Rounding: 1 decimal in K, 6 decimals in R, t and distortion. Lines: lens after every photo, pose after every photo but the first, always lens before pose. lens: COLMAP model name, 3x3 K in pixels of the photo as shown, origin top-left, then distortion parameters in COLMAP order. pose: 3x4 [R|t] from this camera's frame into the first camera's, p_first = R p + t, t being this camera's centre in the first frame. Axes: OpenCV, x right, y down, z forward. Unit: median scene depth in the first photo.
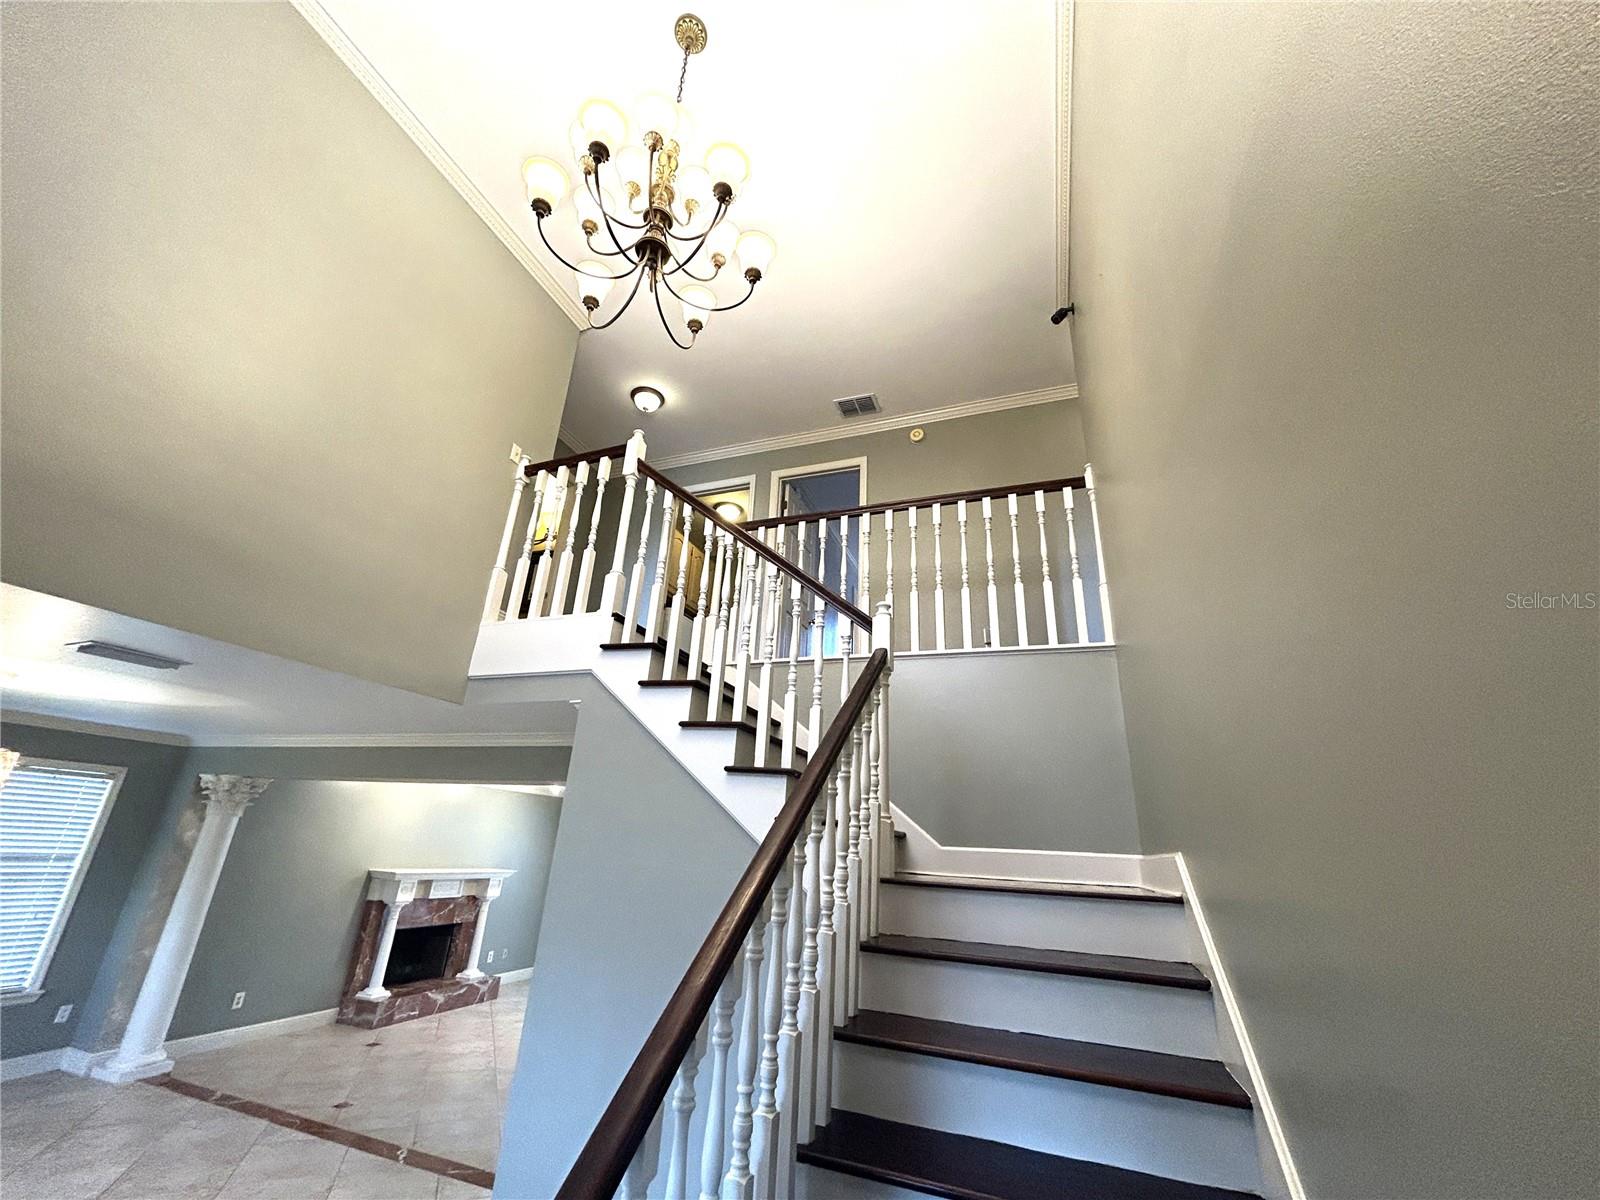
lens RADIAL K [[635.6, 0, 801.4], [0, 635.6, 597.6], [0, 0, 1]] dist [0.001589, -0.002889]
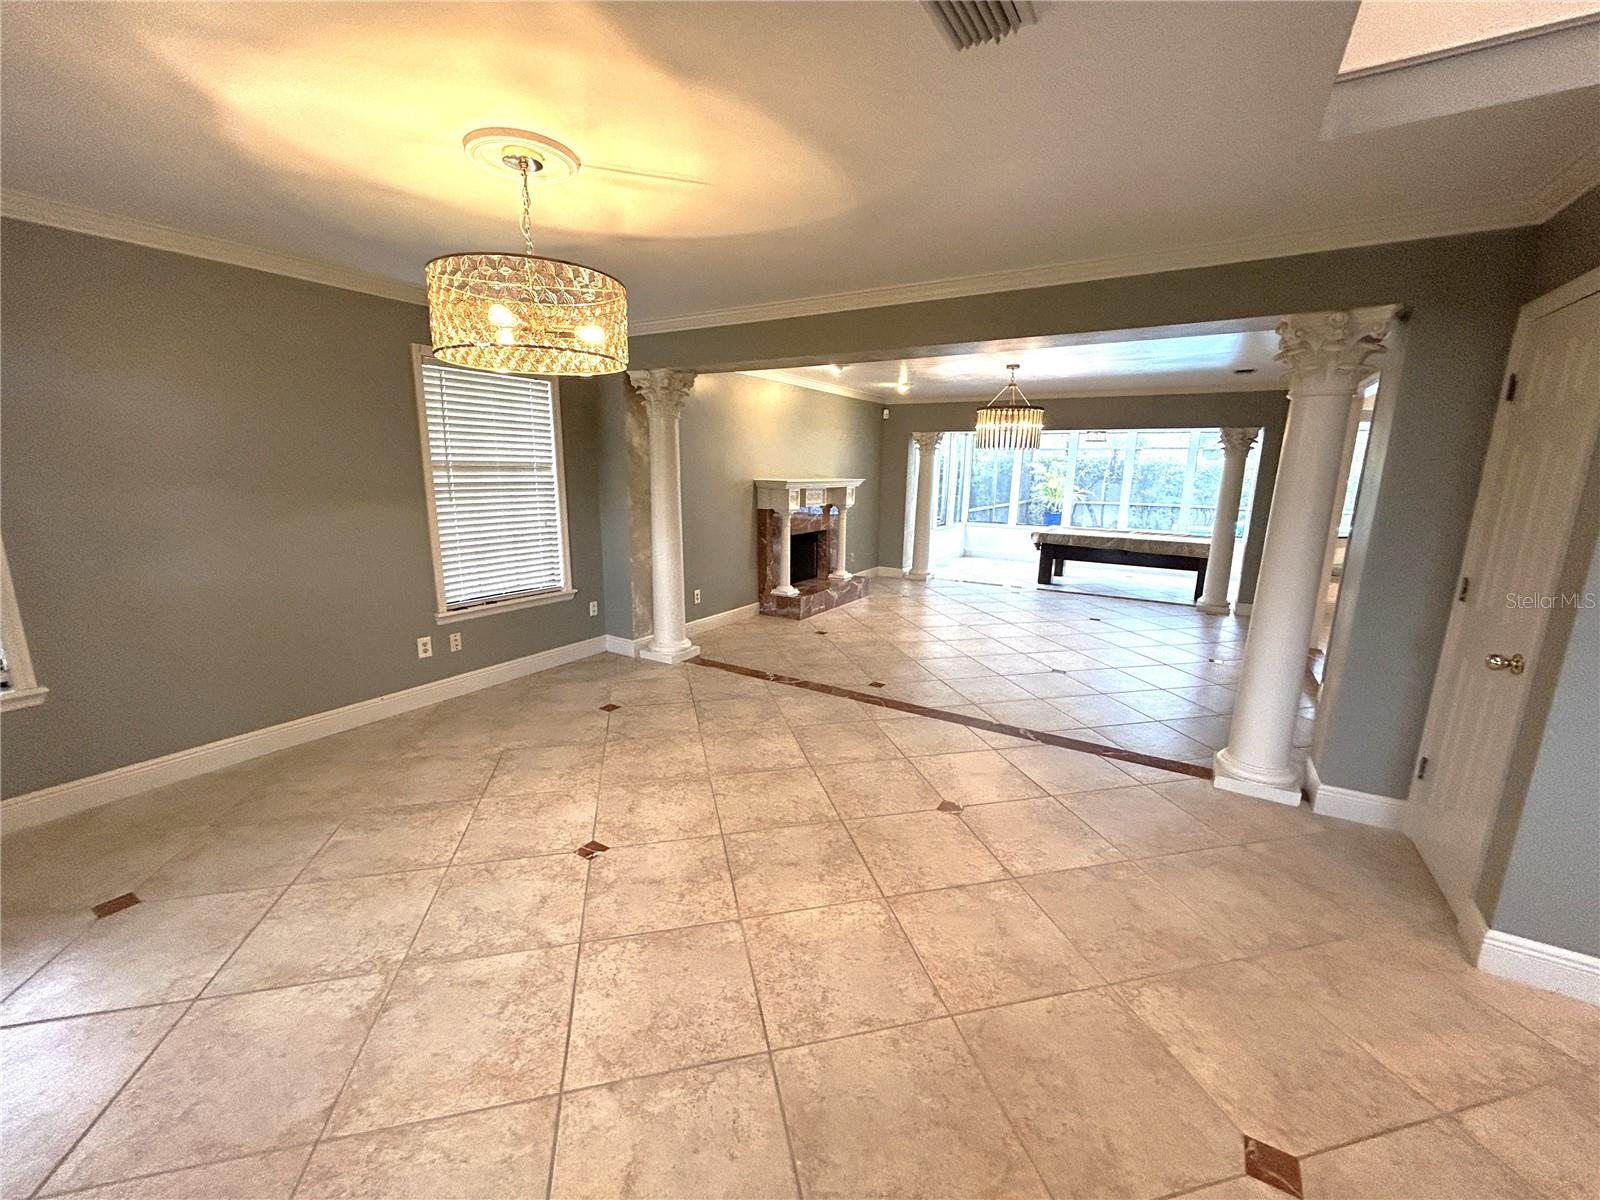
lens RADIAL K [[639.2, 0, 797.2], [0, 639.2, 601.0], [0, 0, 1]] dist [-0.000971, -0.000255]
pose [[0.978614, 0.010439, -0.205442, -0.727419], [0.102791, 0.840269, 0.532337, 0.138957], [0.178183, -0.542070, 0.821225, 0.227997]]
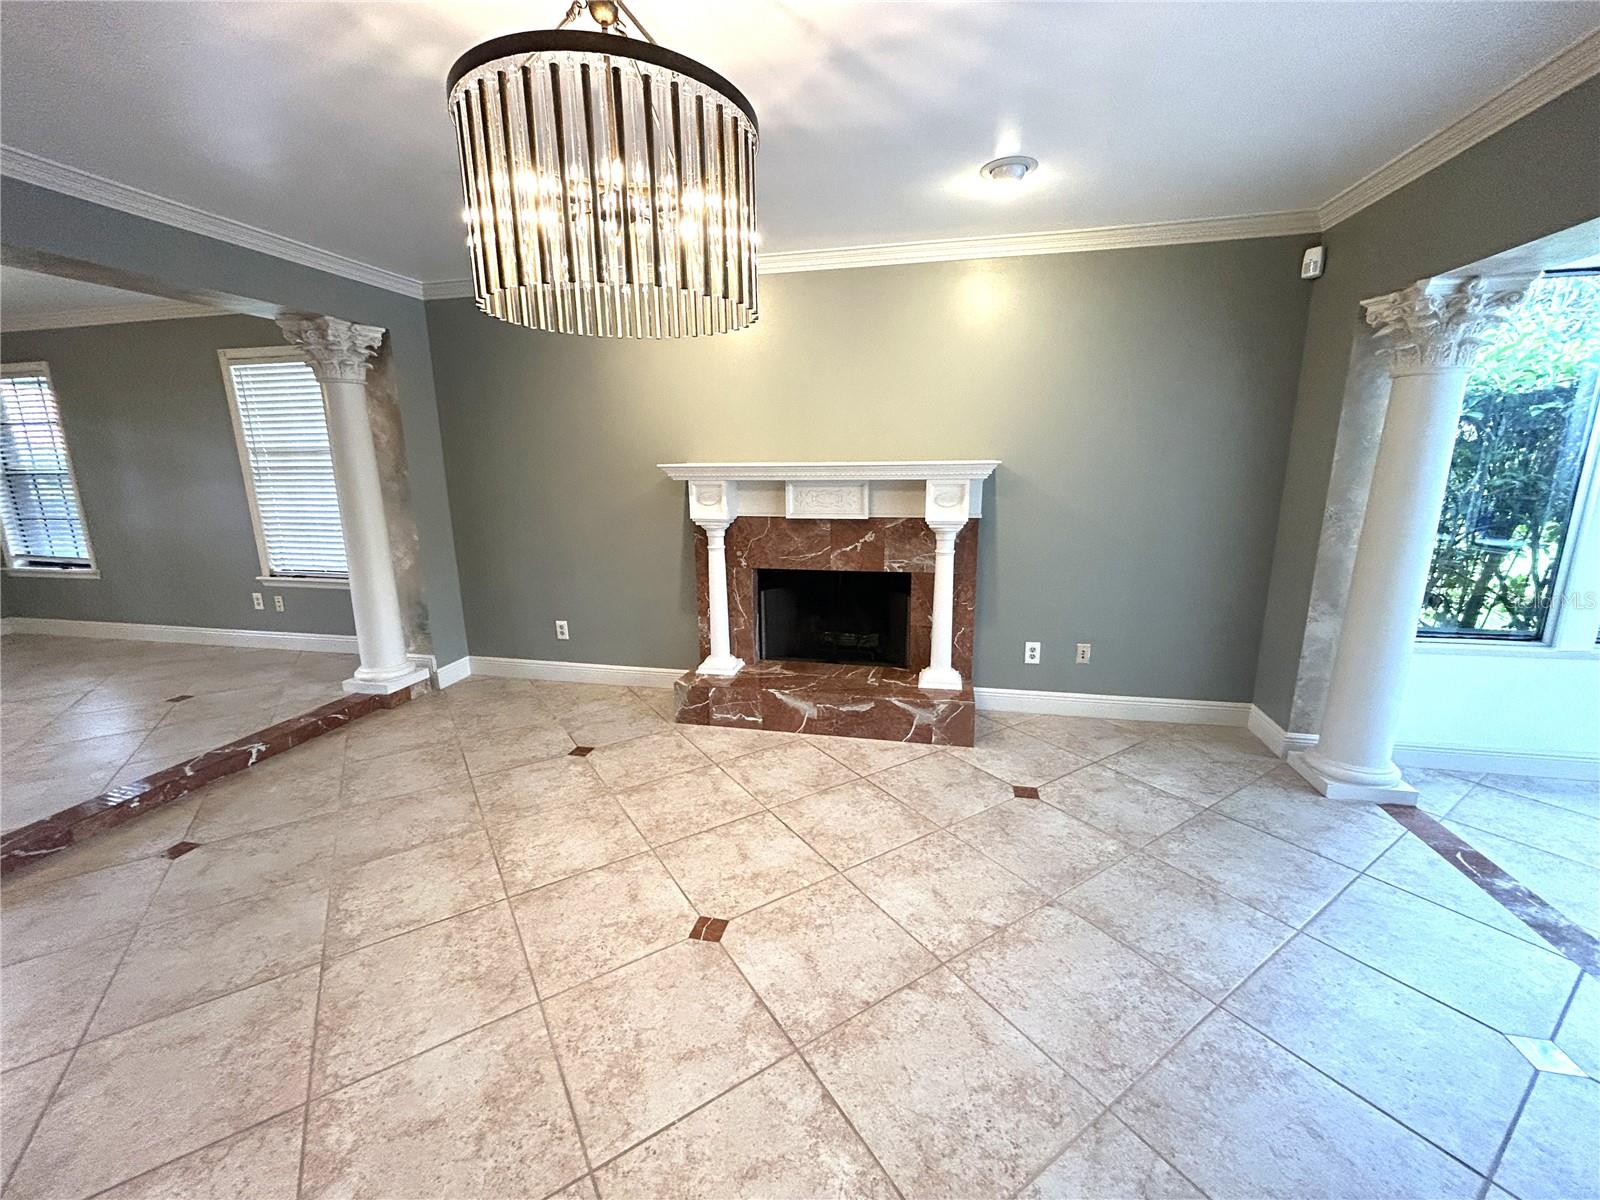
lens RADIAL K [[641.0, 0, 798.5], [0, 641.0, 599.0], [0, 0, 1]] dist [-0.000069, -0.000074]
pose [[0.129939, 0.163517, -0.977946, -0.181744], [0.377596, 0.903826, 0.201295, 0.794380], [0.916808, -0.395424, 0.055699, 1.747387]]
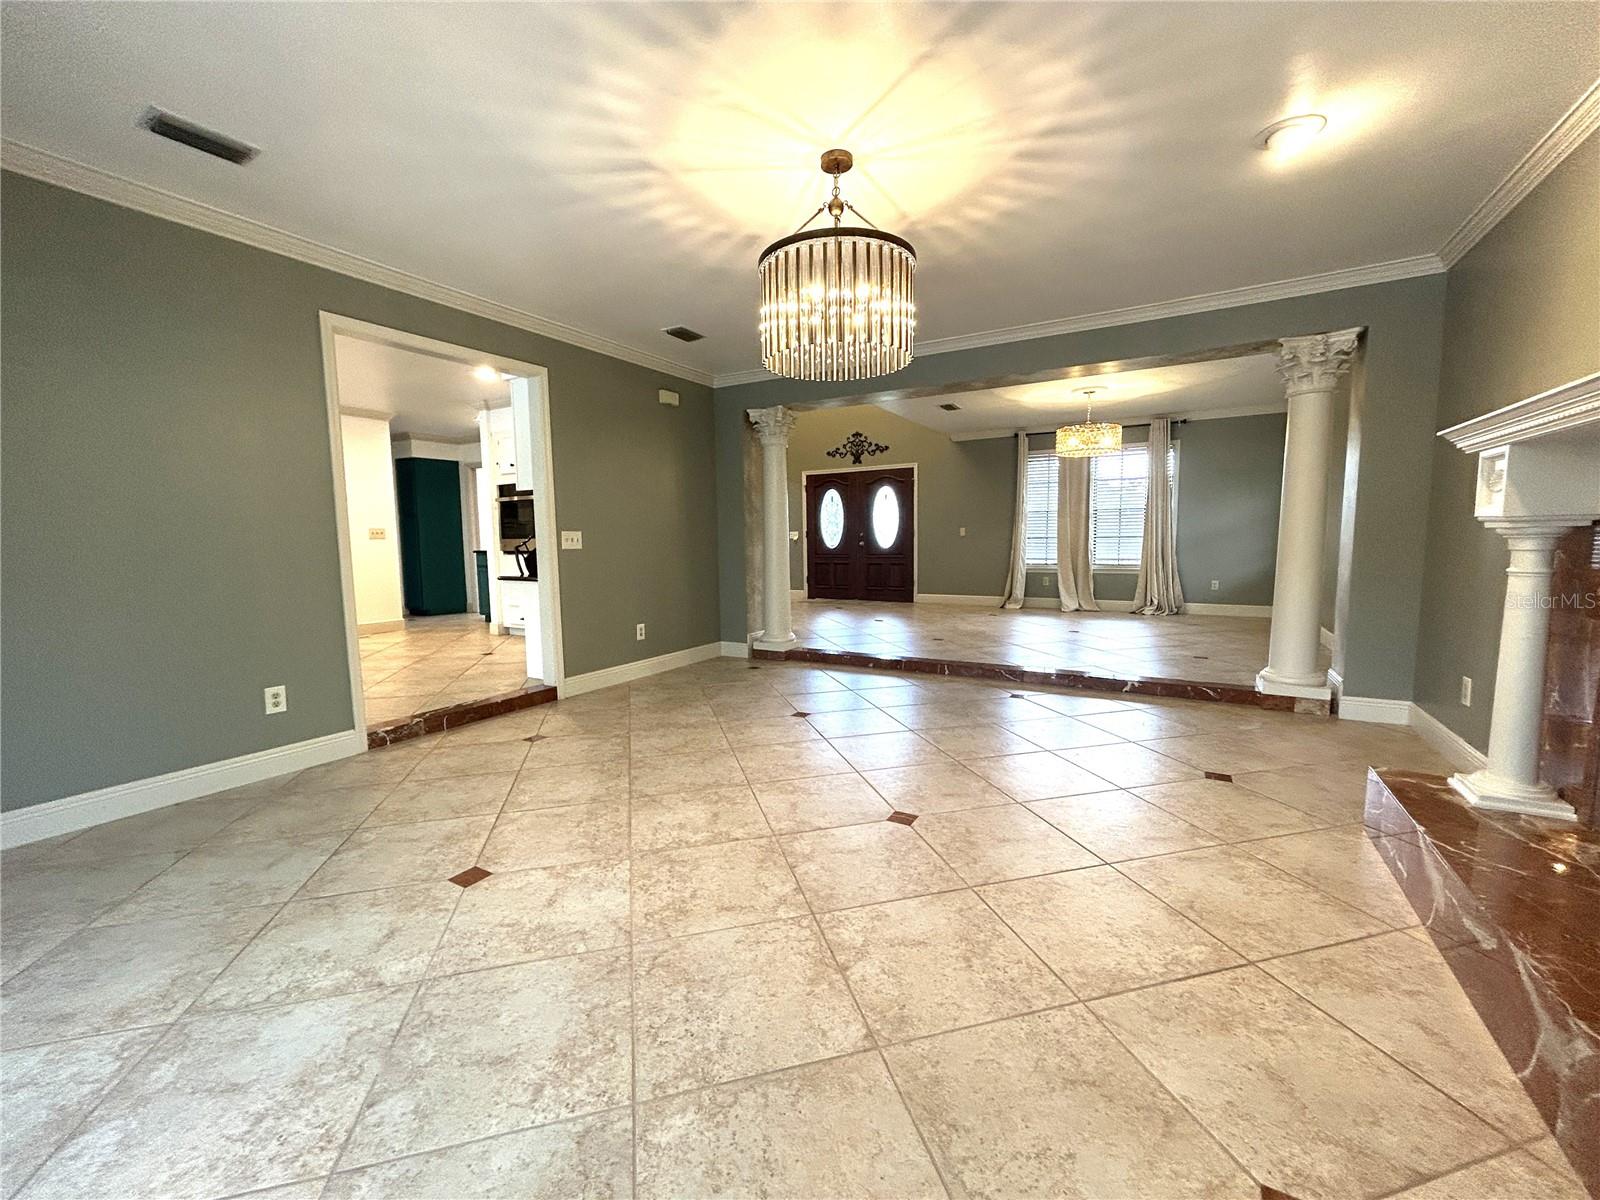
lens RADIAL K [[640.0, 0, 793.4], [0, 640.0, 601.7], [0, 0, 1]] dist [-0.001494, -0.003075]
pose [[-0.981029, -0.053297, 0.186390, -0.646256], [-0.100697, 0.961678, -0.255020, 1.073170], [-0.165655, -0.268951, -0.948801, 2.273172]]
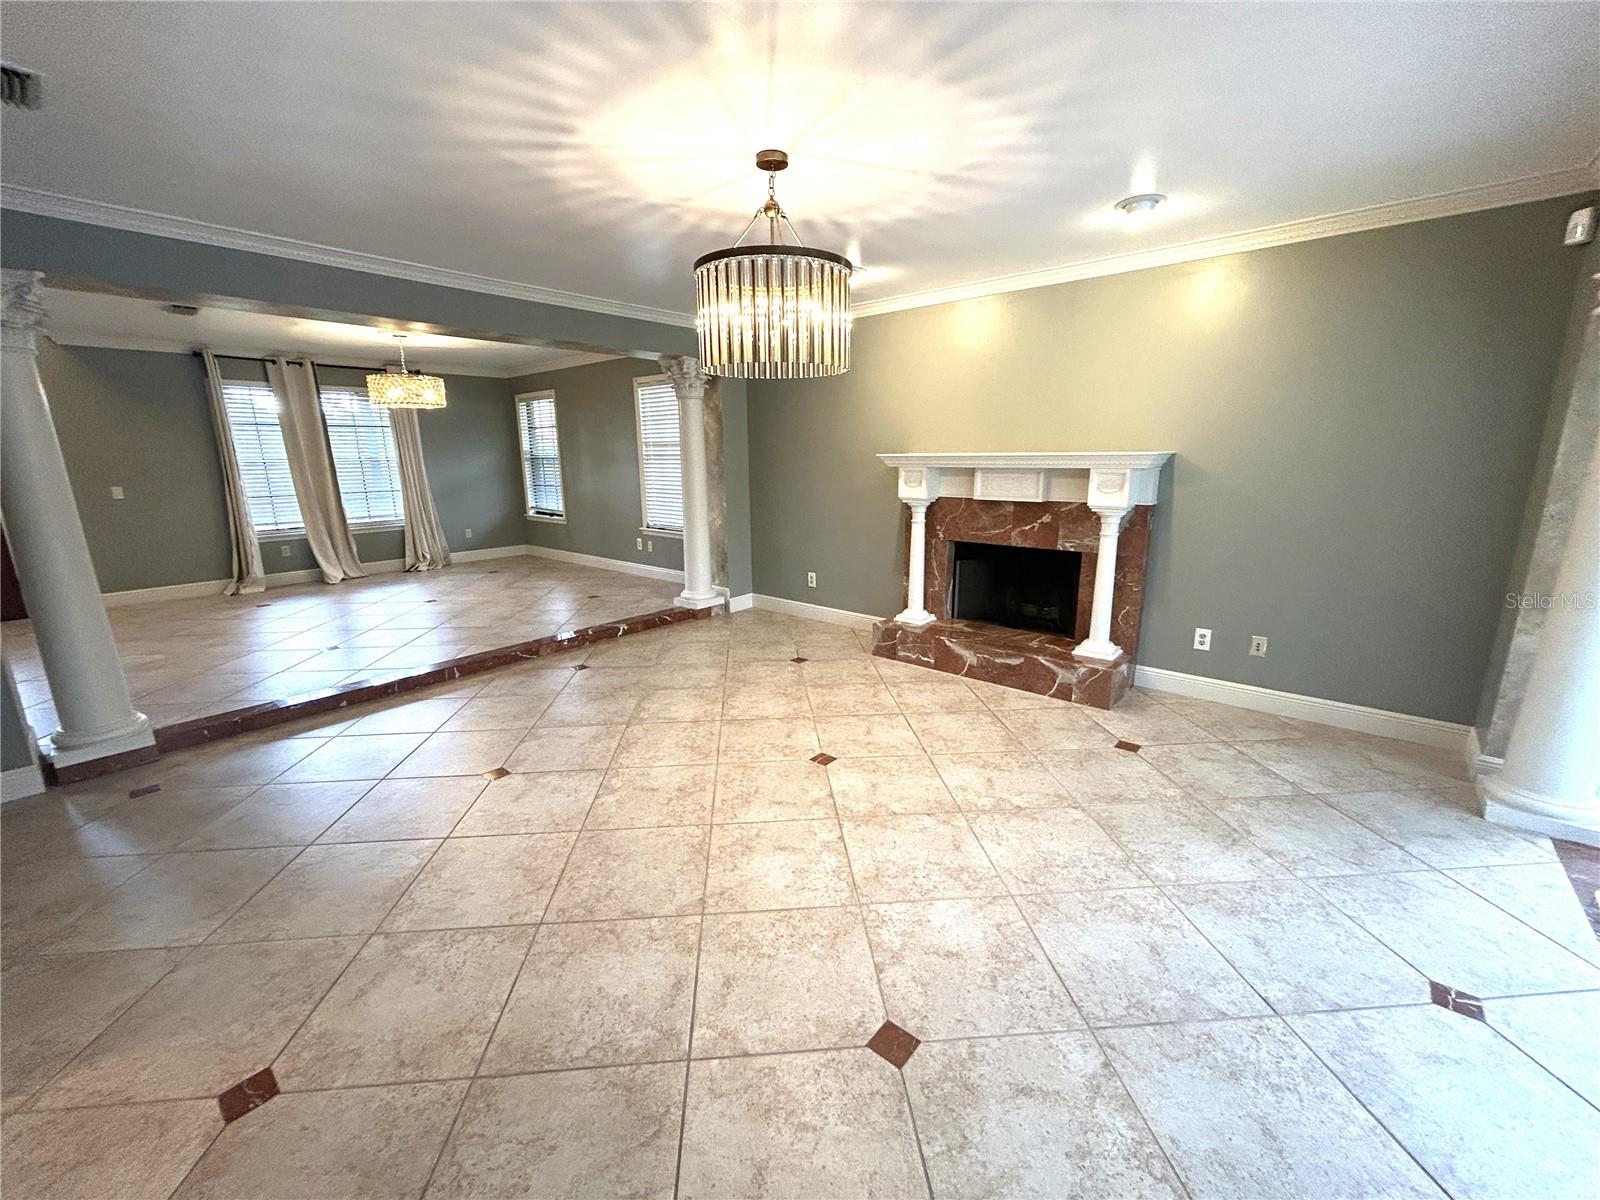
lens RADIAL K [[646.6, 0, 800.0], [0, 646.6, 600.0], [0, 0, 1]] dist [-0.001500, -0.000456]
pose [[-0.356820, 0.164960, -0.919493, 0.051916], [0.332852, 0.942136, 0.039856, 0.884169], [0.872863, -0.291834, -0.391080, 1.944548]]
